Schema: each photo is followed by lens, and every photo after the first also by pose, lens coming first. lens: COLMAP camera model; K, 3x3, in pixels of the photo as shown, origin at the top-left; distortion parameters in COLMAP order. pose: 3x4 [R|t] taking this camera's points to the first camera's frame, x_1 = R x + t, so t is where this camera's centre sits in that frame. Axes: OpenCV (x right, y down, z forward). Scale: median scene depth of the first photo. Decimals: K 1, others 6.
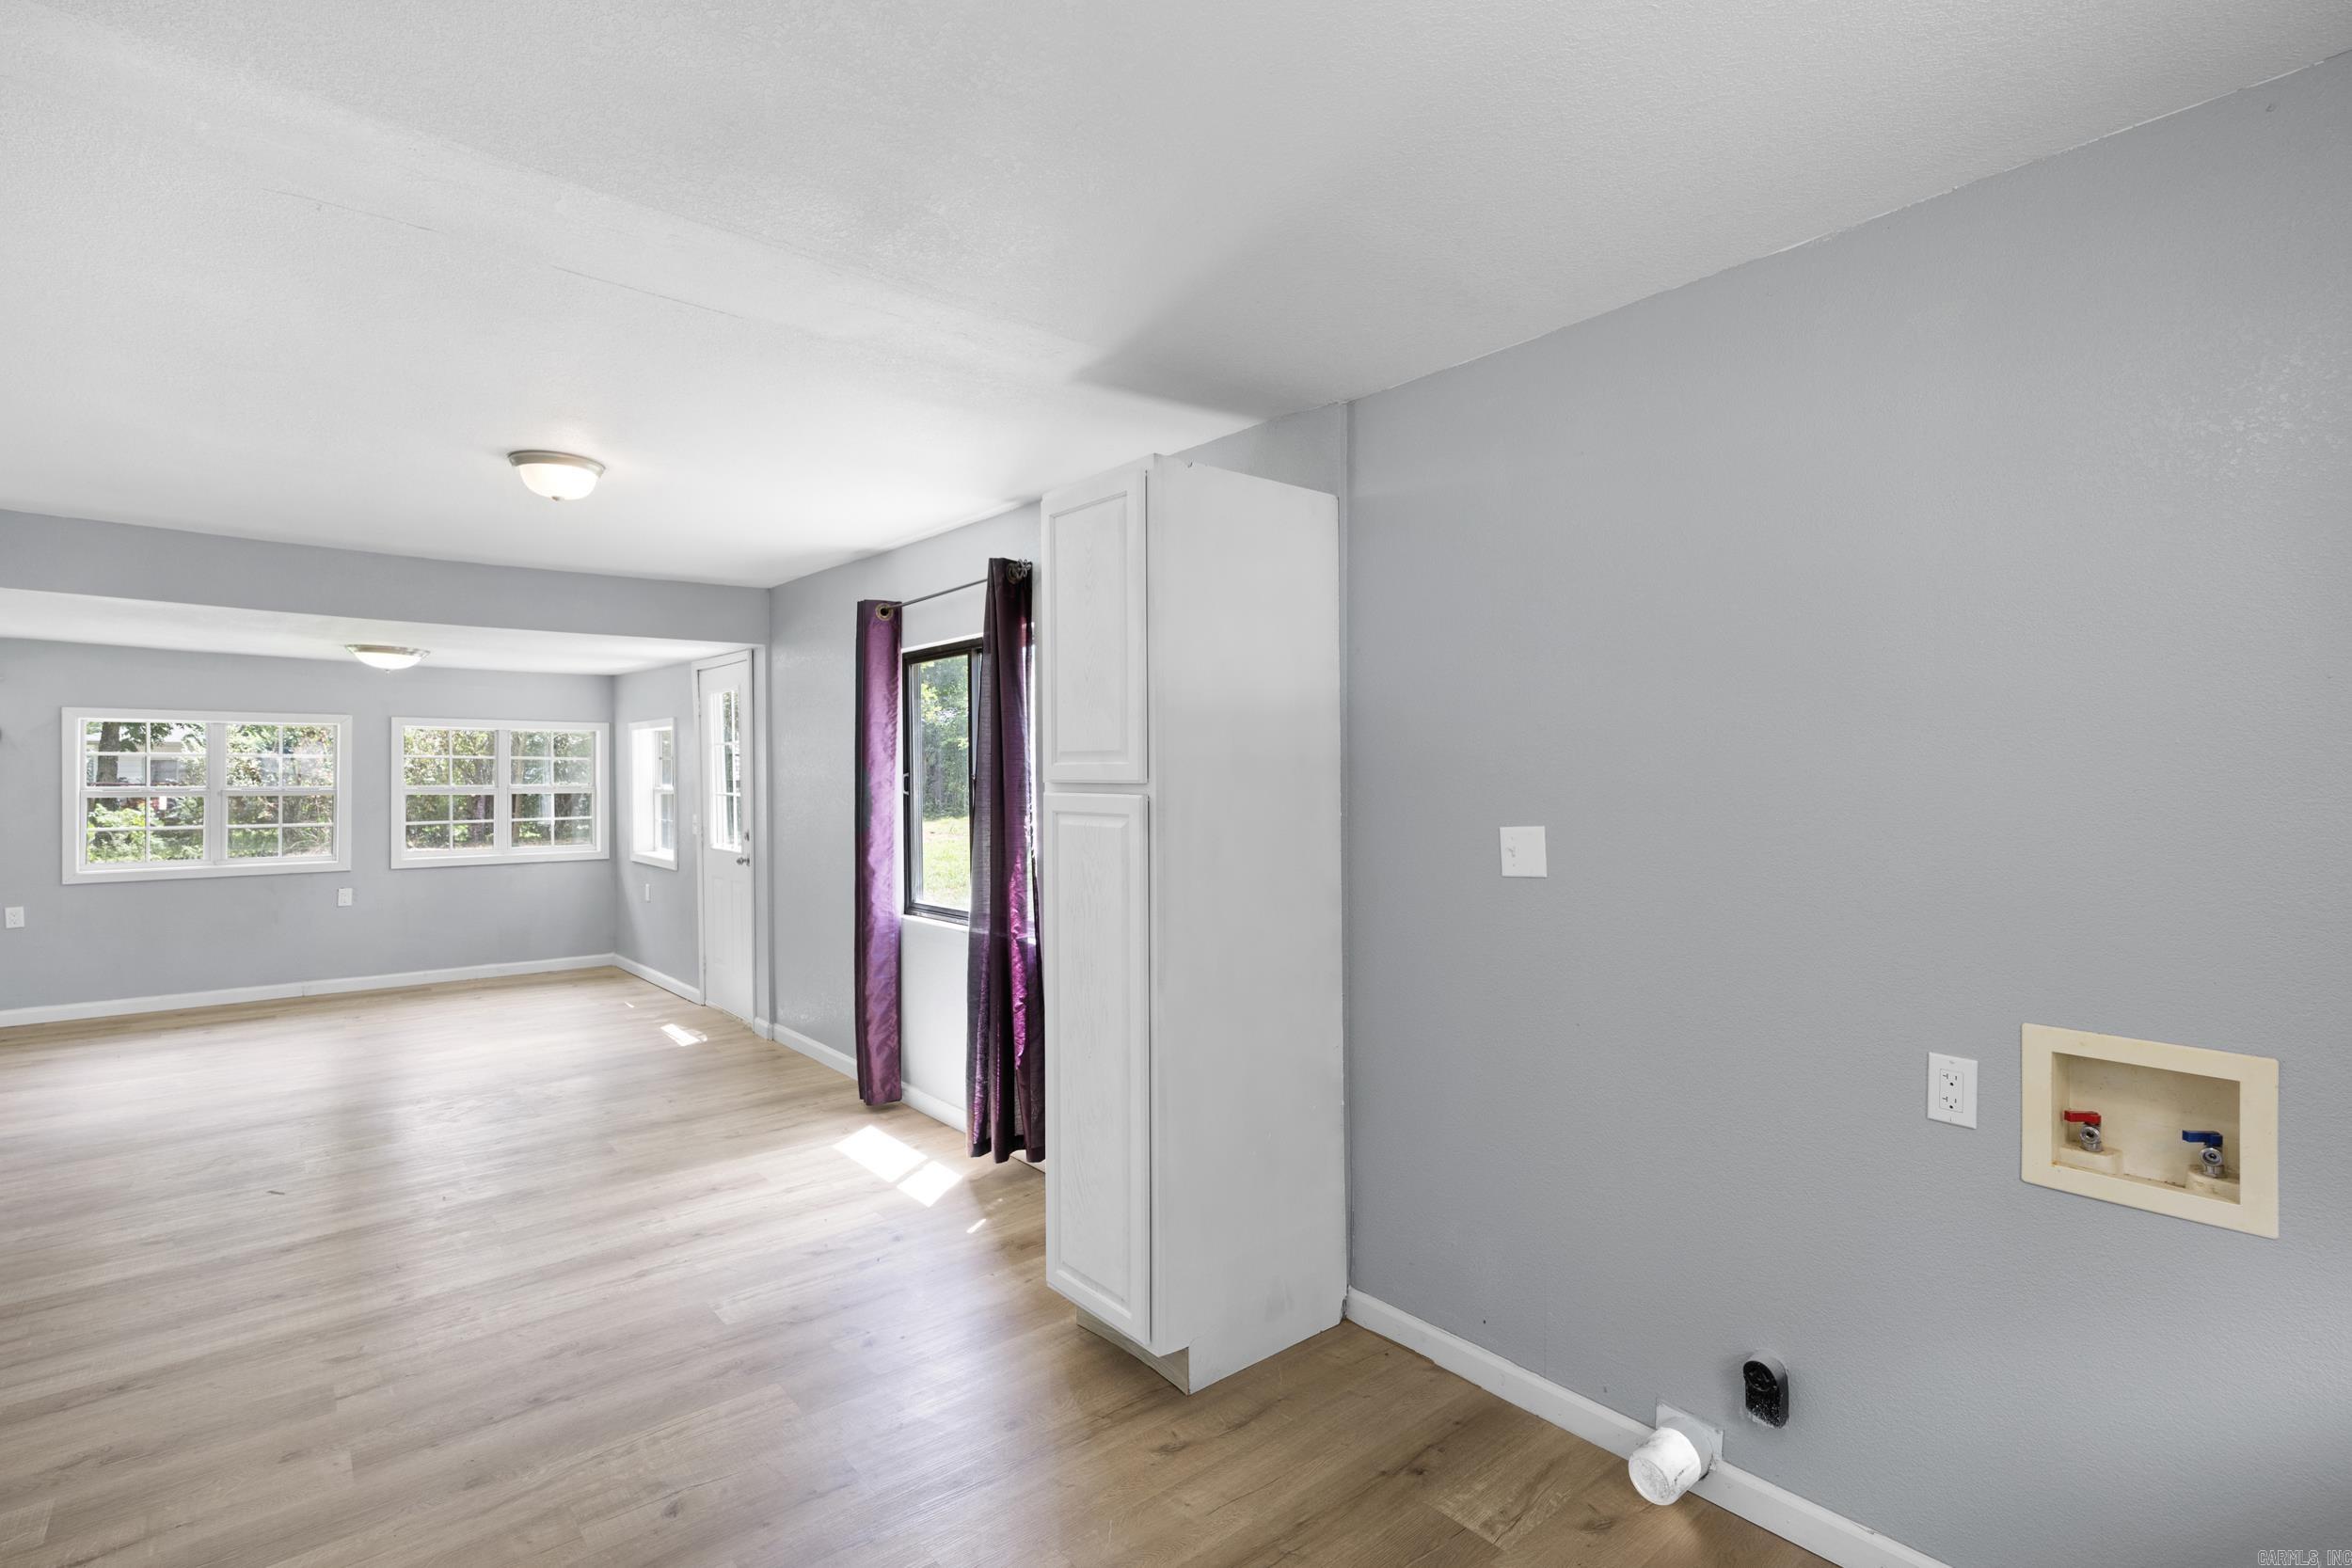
lens RADIAL K [[1109.0, 0, 1230.7], [0, 1109.0, 778.7], [0, 0, 1]] dist [0.018828, -0.002422]
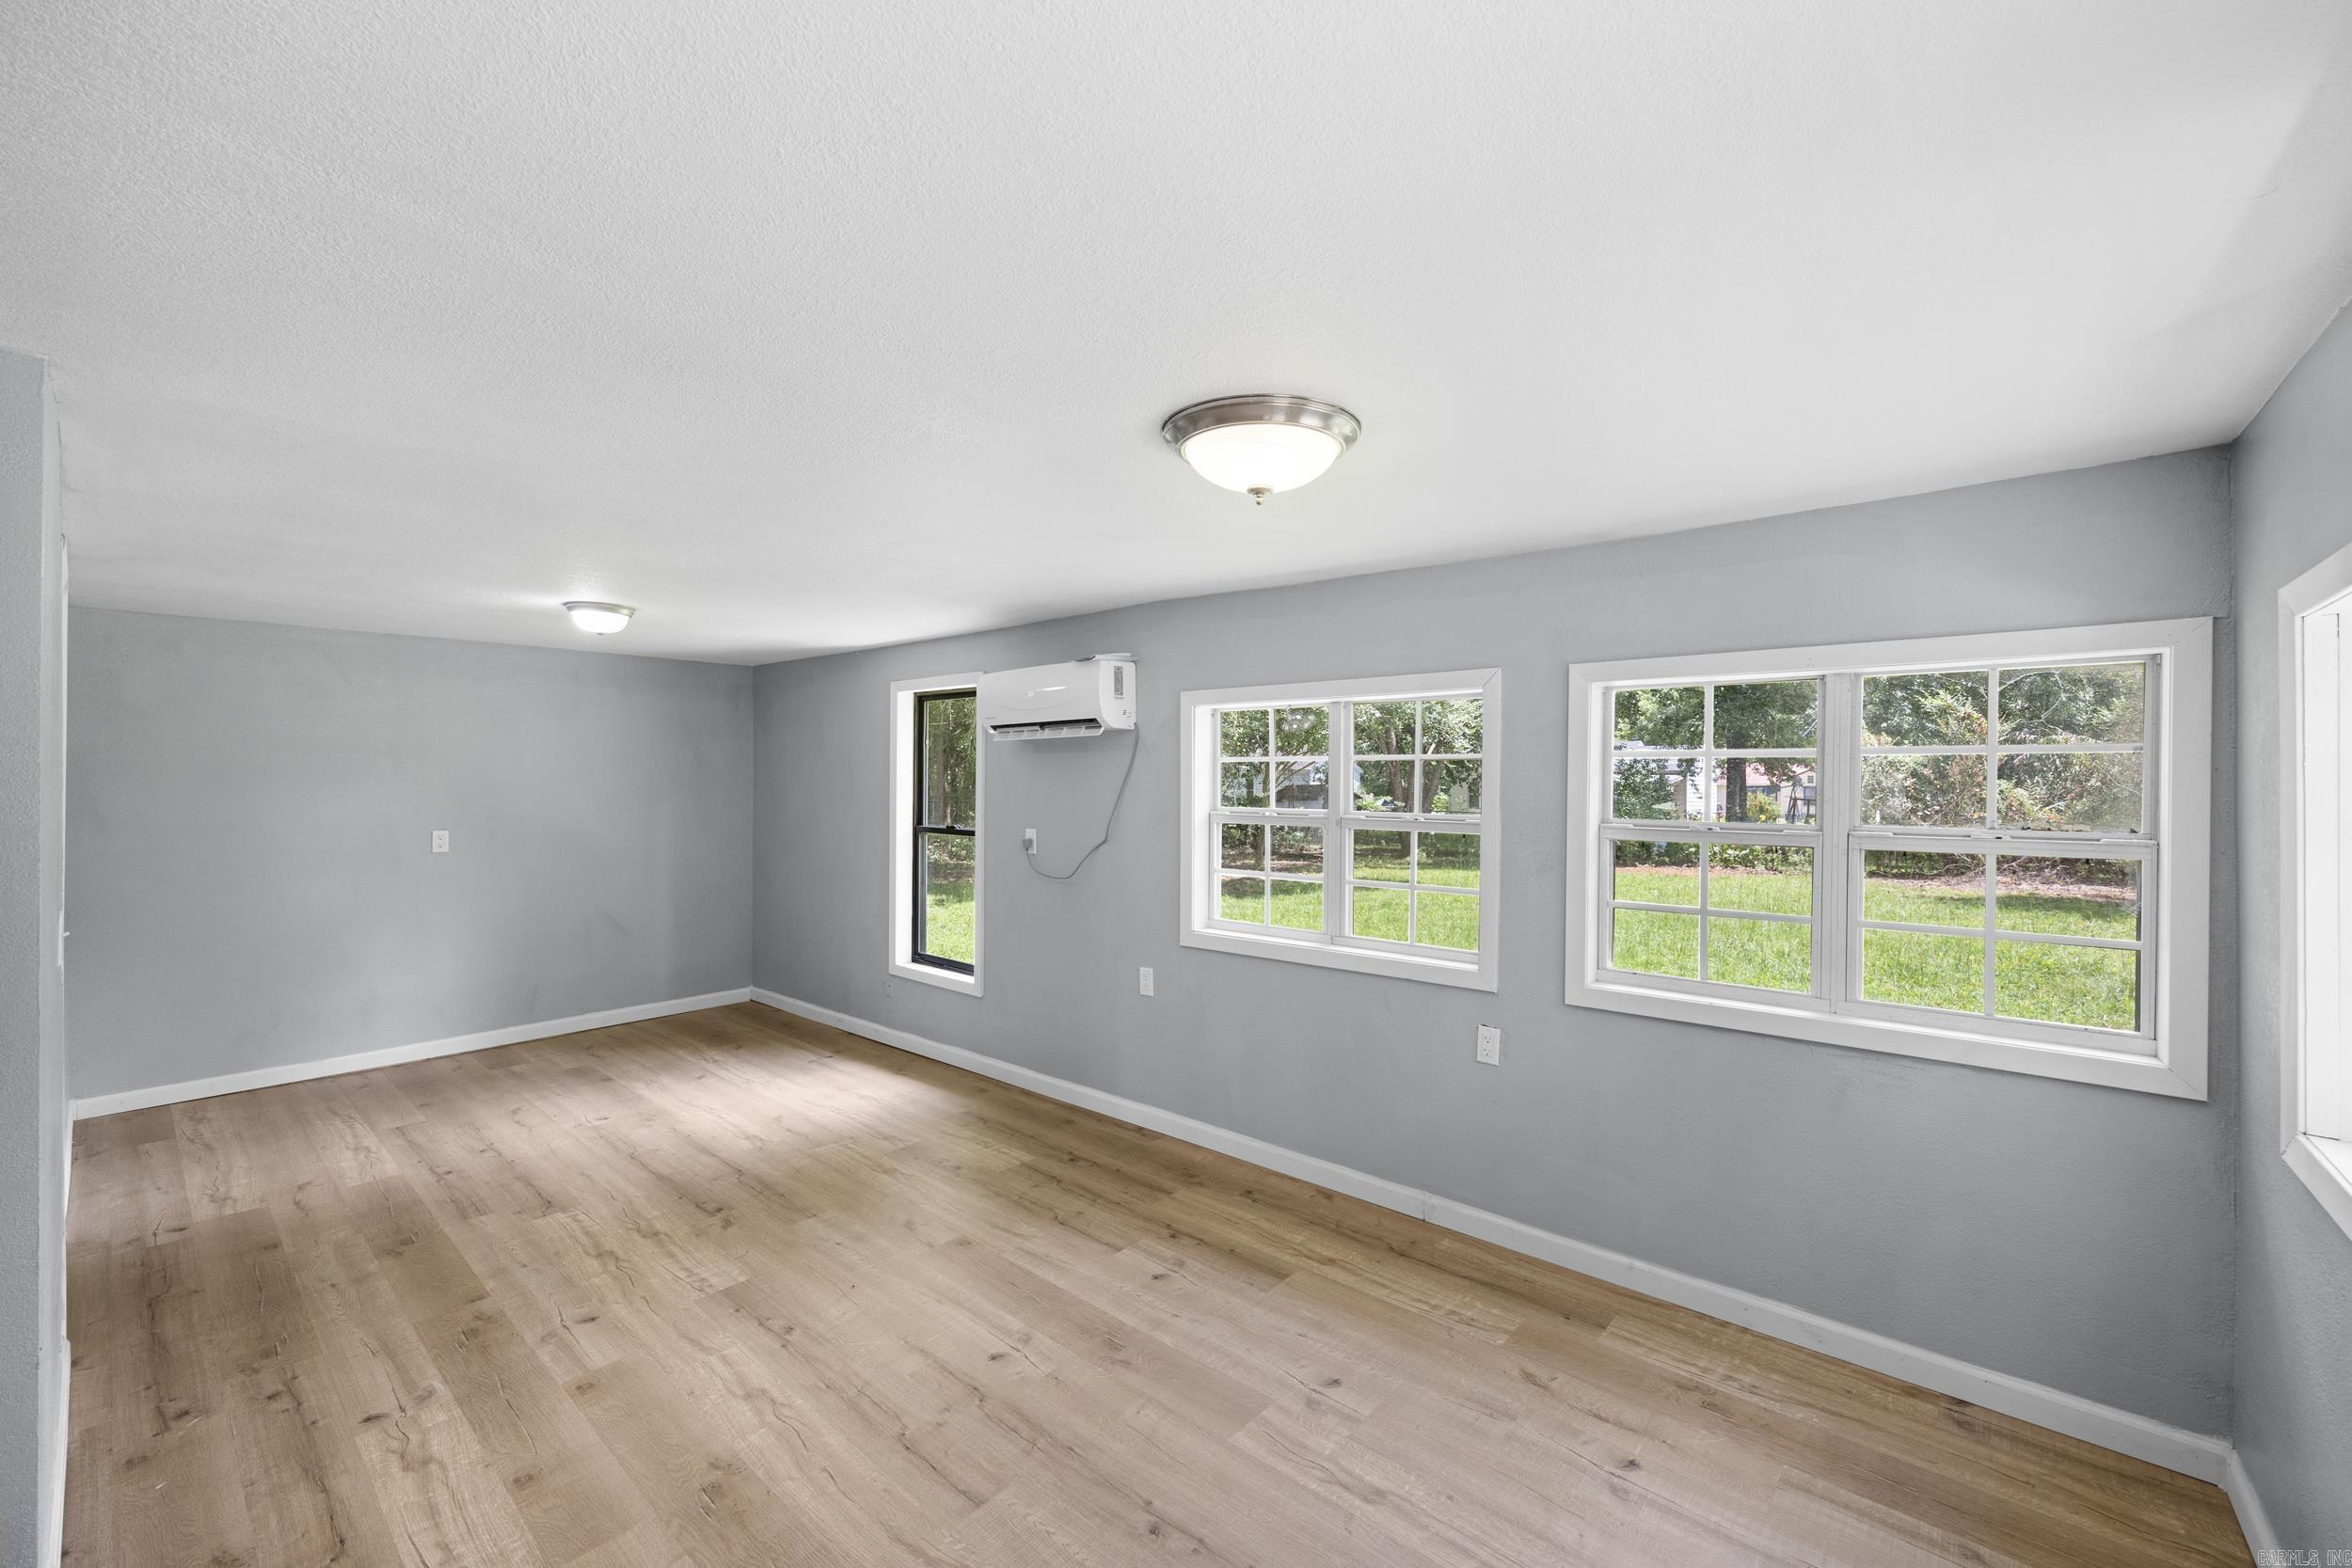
lens RADIAL K [[952.6, 0, 1159.1], [0, 952.6, 790.7], [0, 0, 1]] dist [0.001213, -0.001665]
pose [[0.116380, 0.005613, -0.993189, -0.925169], [-0.010012, 0.999940, 0.004478, -0.009103], [0.993154, 0.009423, 0.116429, 1.871378]]
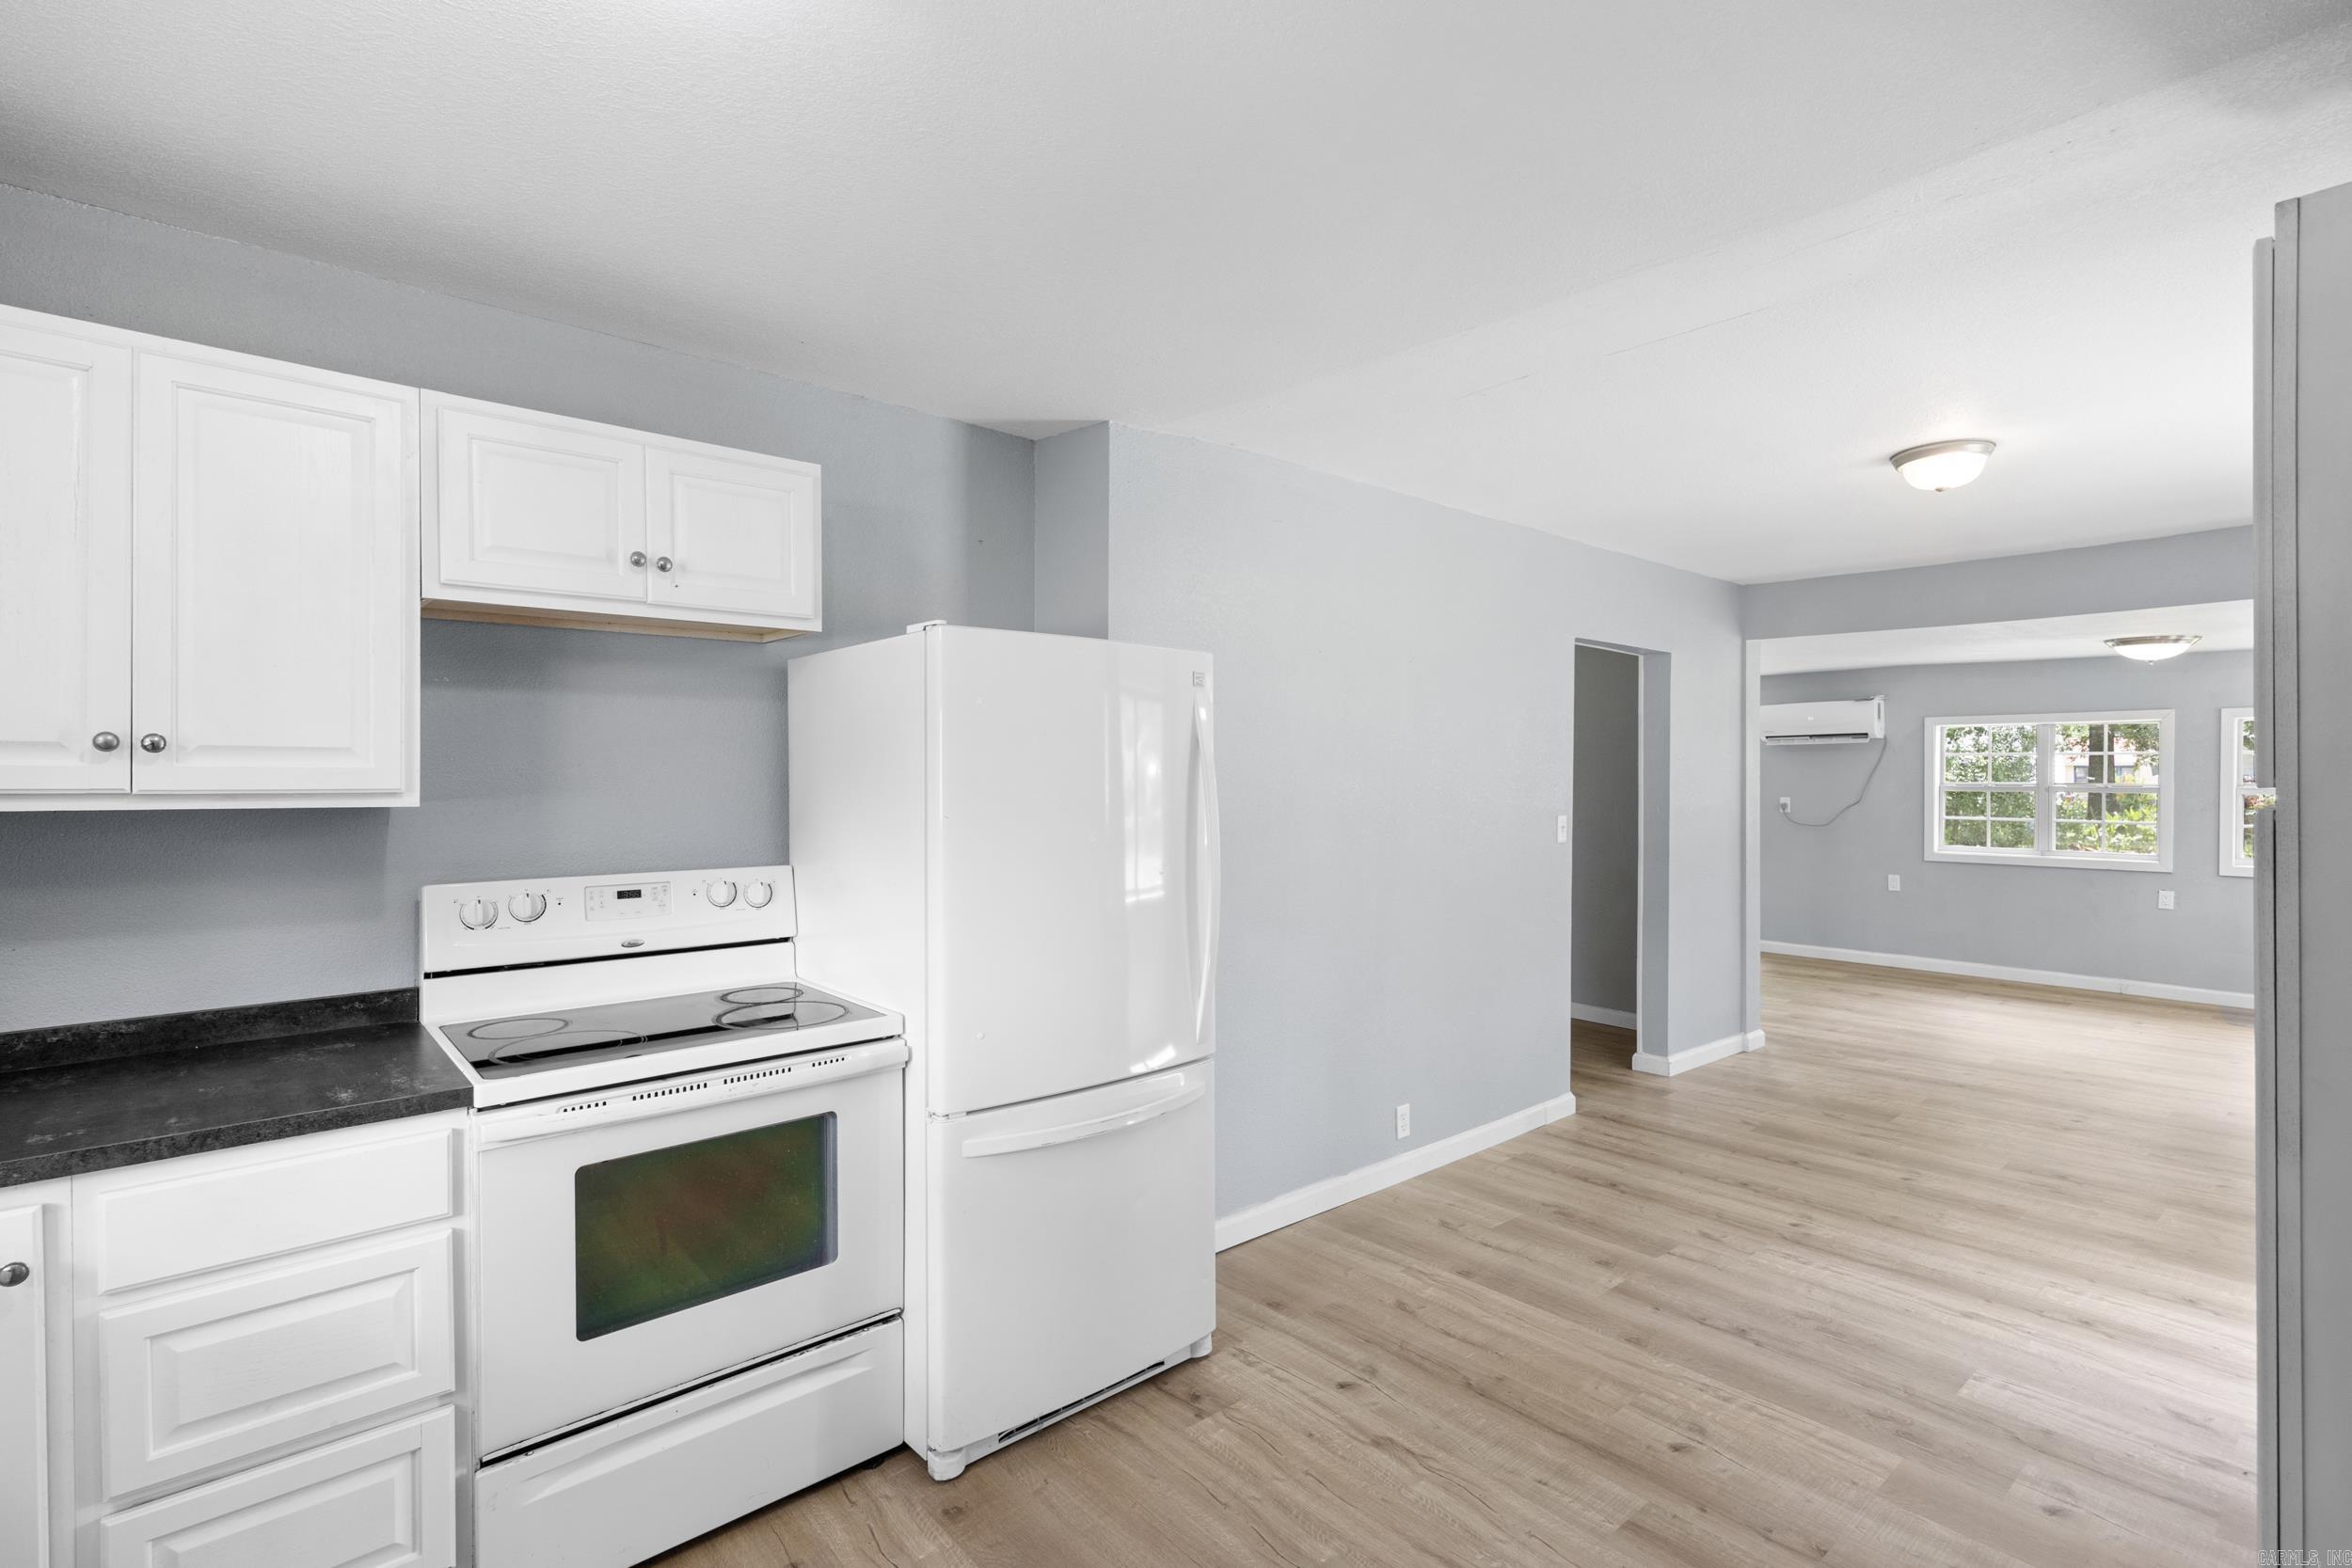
lens RADIAL K [[1109.0, 0, 1161.0], [0, 1109.0, 787.4], [0, 0, 1]] dist [0.018828, -0.002422]
pose [[-0.003093, 0.014617, -0.999888, 0.394780], [-0.004455, 0.999883, 0.014630, -0.001546], [0.999985, 0.004500, -0.003028, 0.338174]]
